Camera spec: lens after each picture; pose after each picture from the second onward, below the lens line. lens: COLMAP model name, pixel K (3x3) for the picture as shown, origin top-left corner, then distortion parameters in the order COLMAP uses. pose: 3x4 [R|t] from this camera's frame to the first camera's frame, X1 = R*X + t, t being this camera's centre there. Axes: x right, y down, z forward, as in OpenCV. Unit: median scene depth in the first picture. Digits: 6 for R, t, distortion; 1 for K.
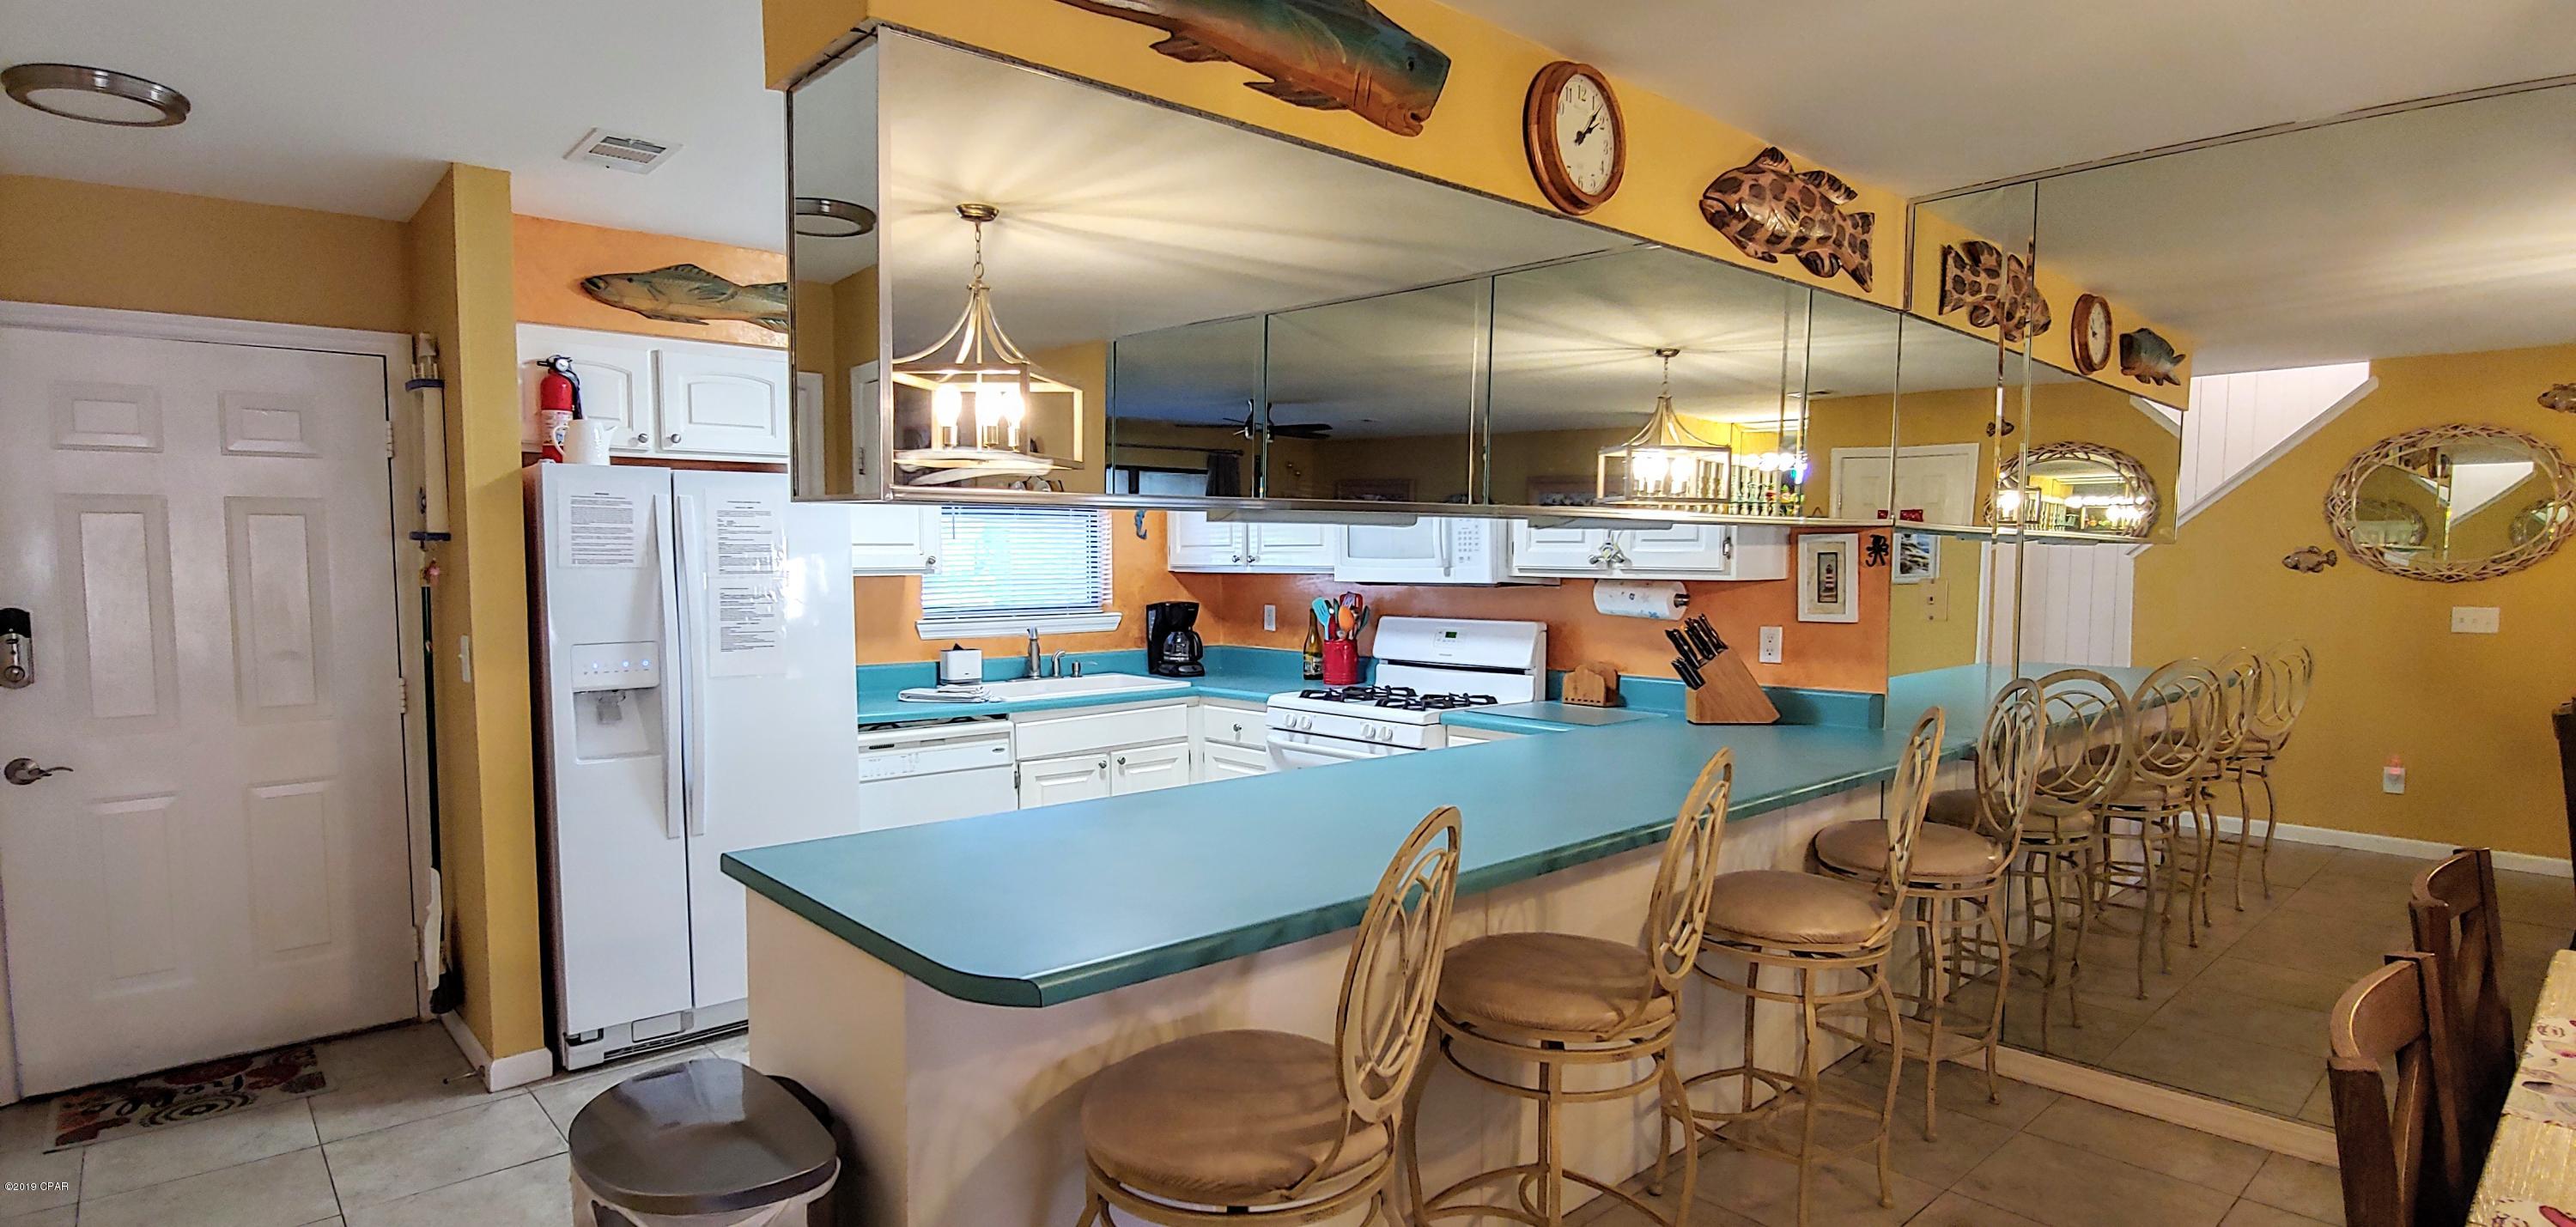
lens RADIAL K [[1285.5, 0, 1230.3], [0, 1285.5, 652.5], [0, 0, 1]] dist [-0.019599, 0.003435]
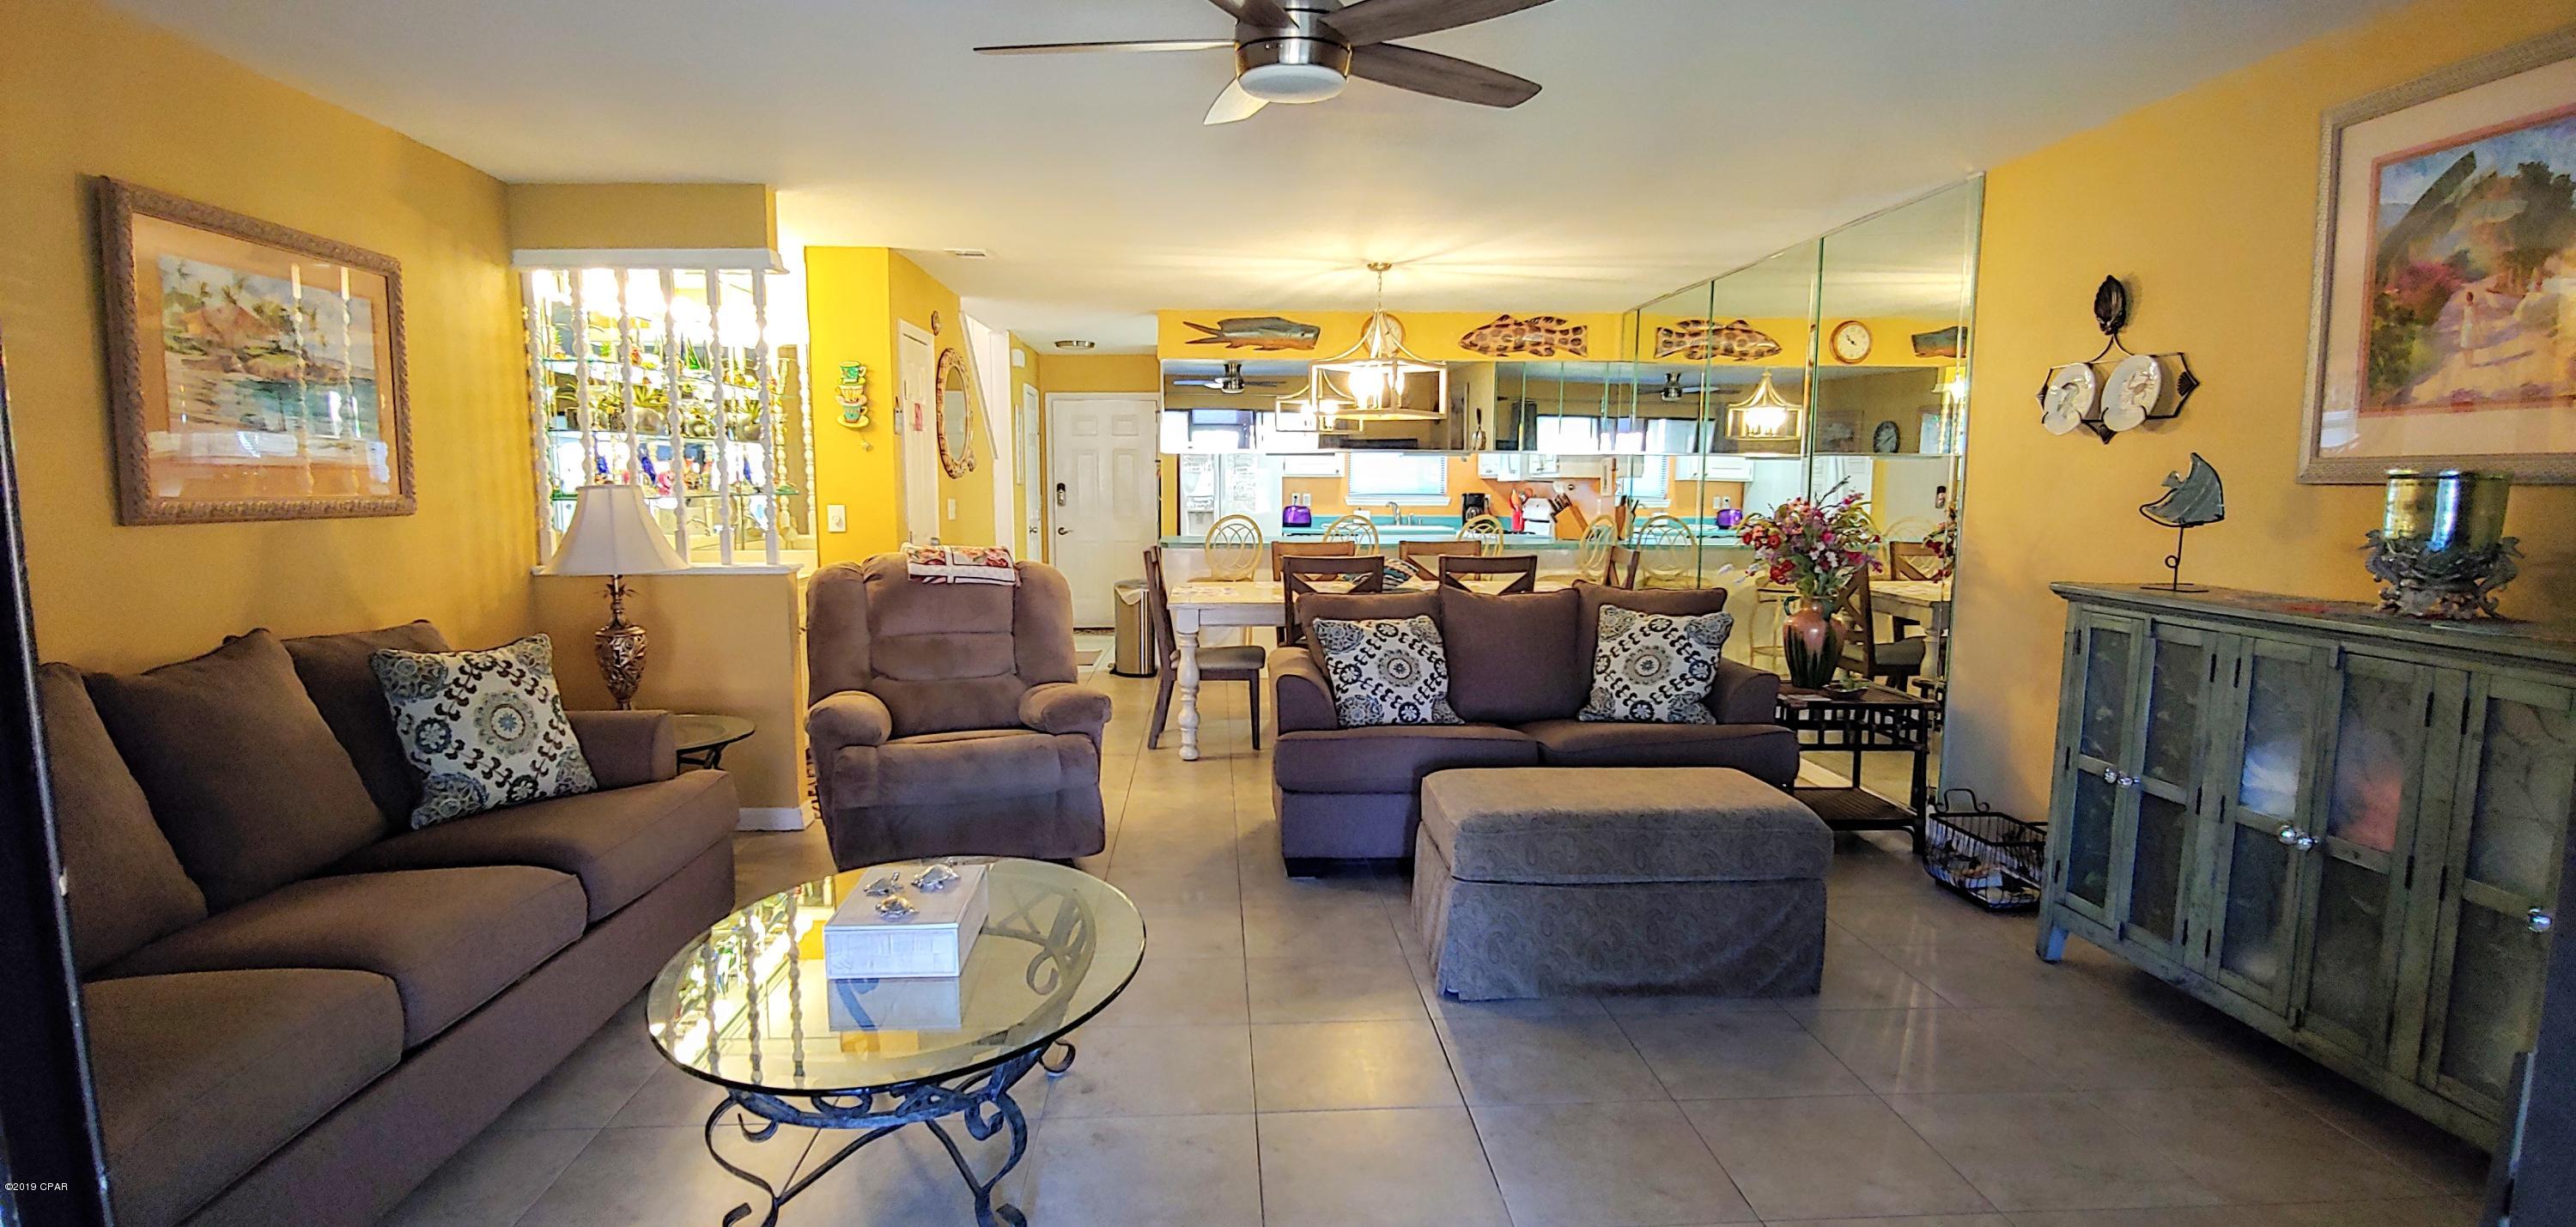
lens RADIAL K [[1285.5, 0, 1277.8], [0, 1285.5, 633.9], [0, 0, 1]] dist [-0.019599, 0.003435]
pose [[0.775836, 0.080725, -0.625749, 1.251413], [-0.056467, 0.996685, 0.058567, 0.102069], [0.628403, -0.010104, 0.777823, -0.991385]]
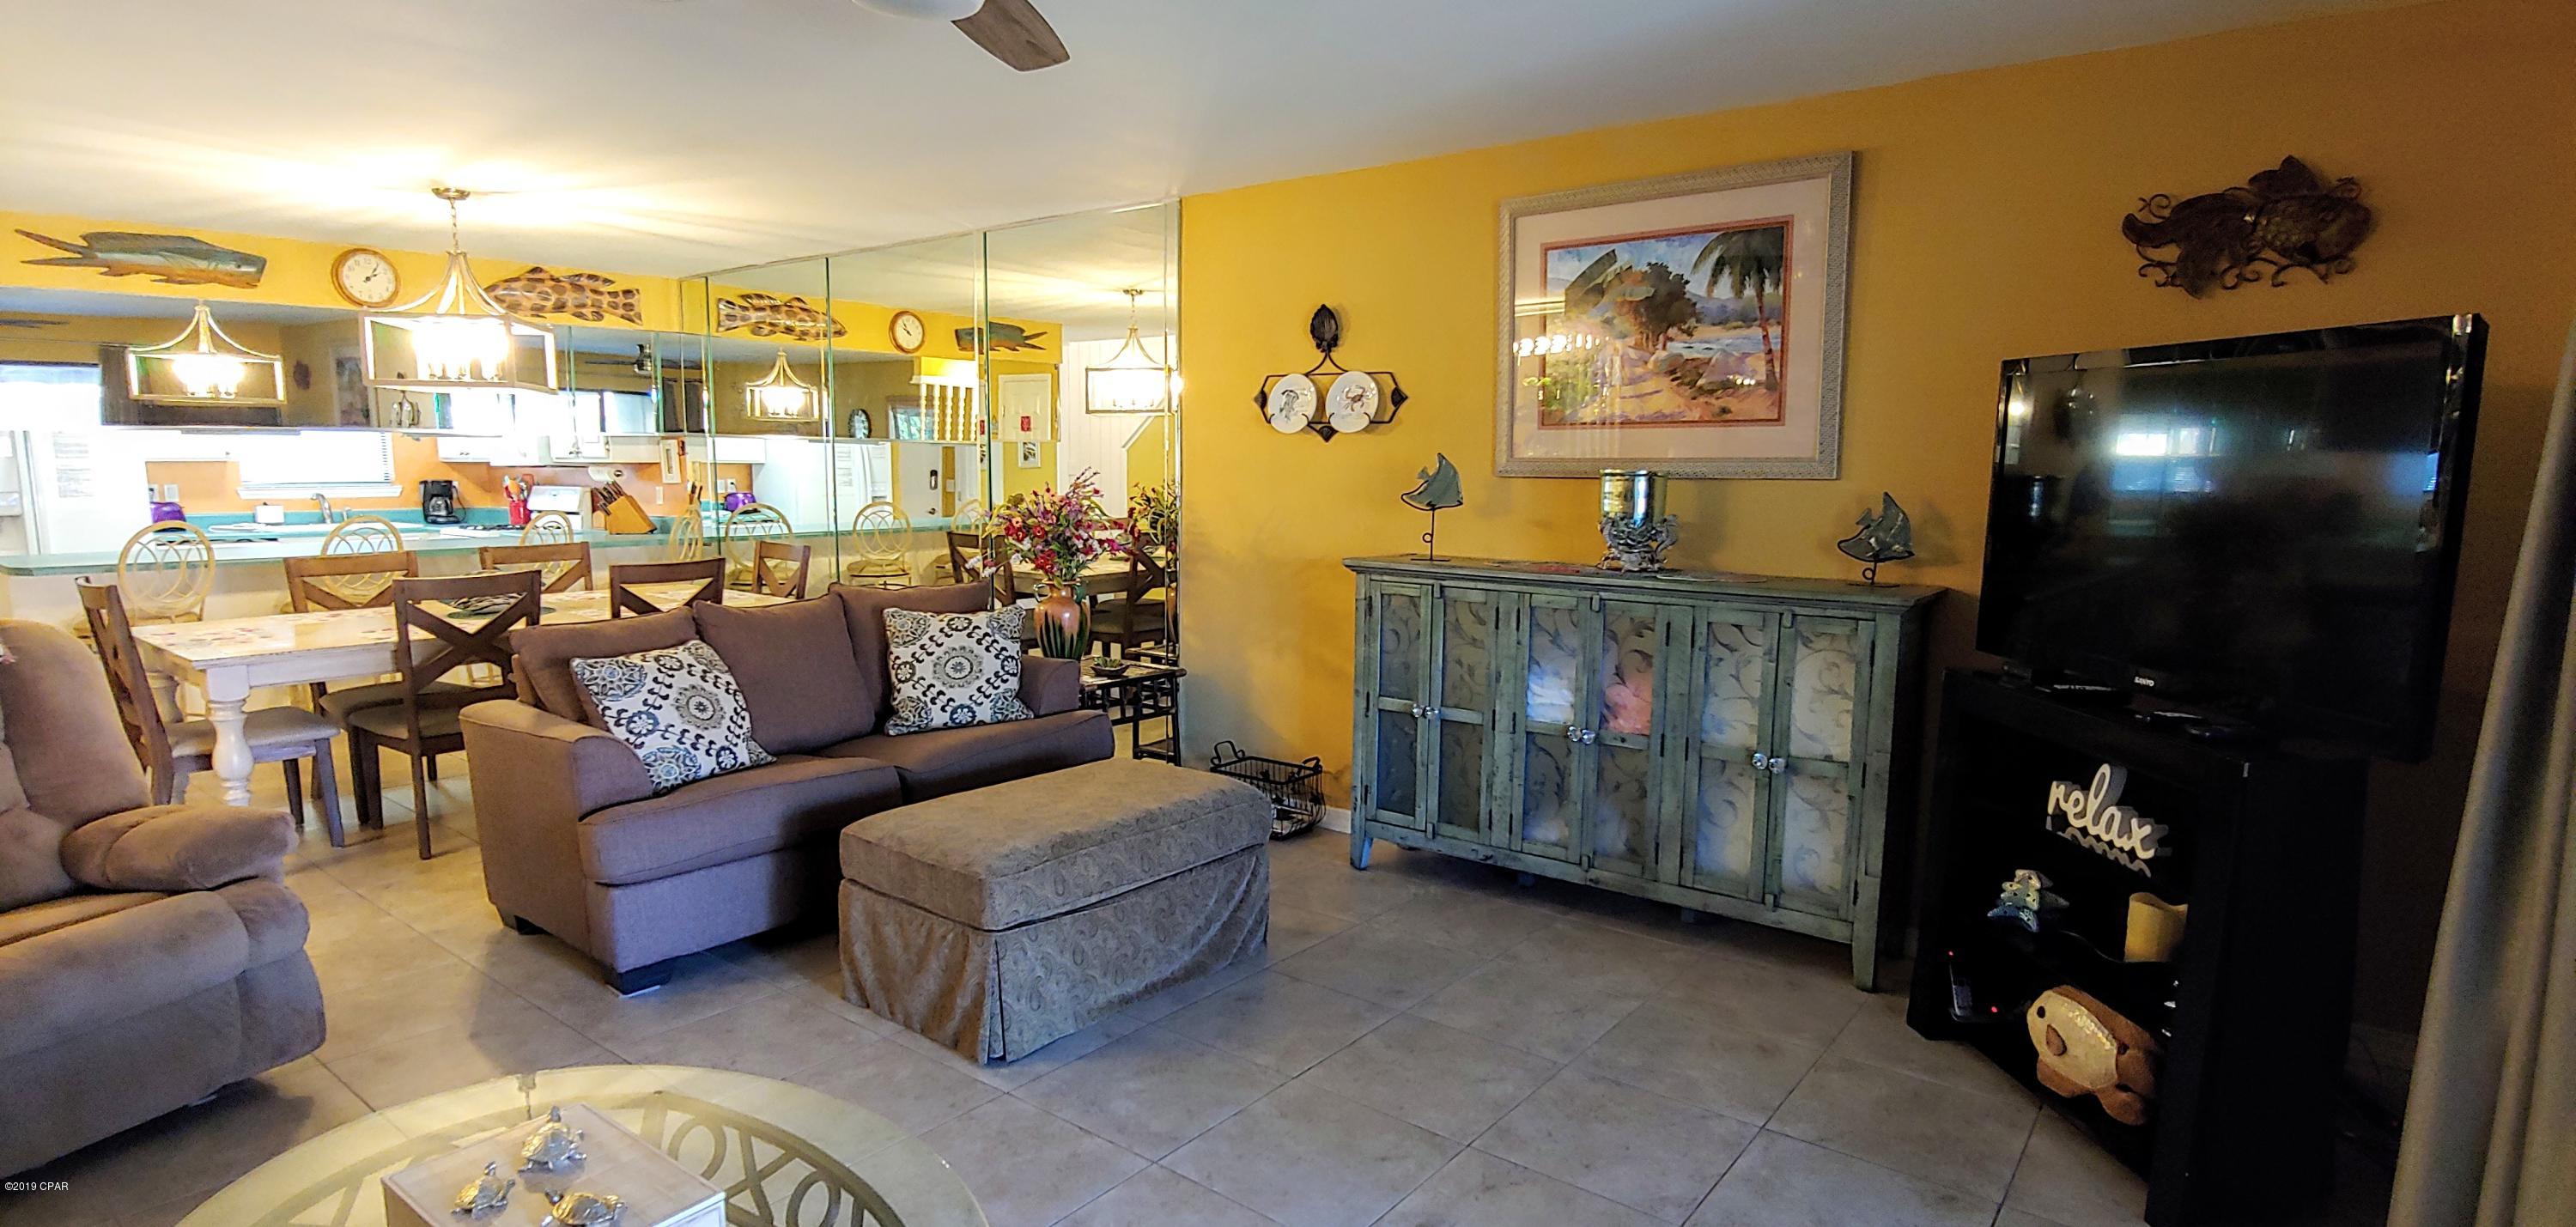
lens RADIAL K [[1285.5, 0, 1265.2], [0, 1285.5, 645.0], [0, 0, 1]] dist [-0.019599, 0.003435]
pose [[0.986361, -0.016181, 0.163801, 0.908295], [0.005787, 0.997950, 0.063736, 0.091866], [-0.164496, -0.061919, 0.984432, -1.015364]]
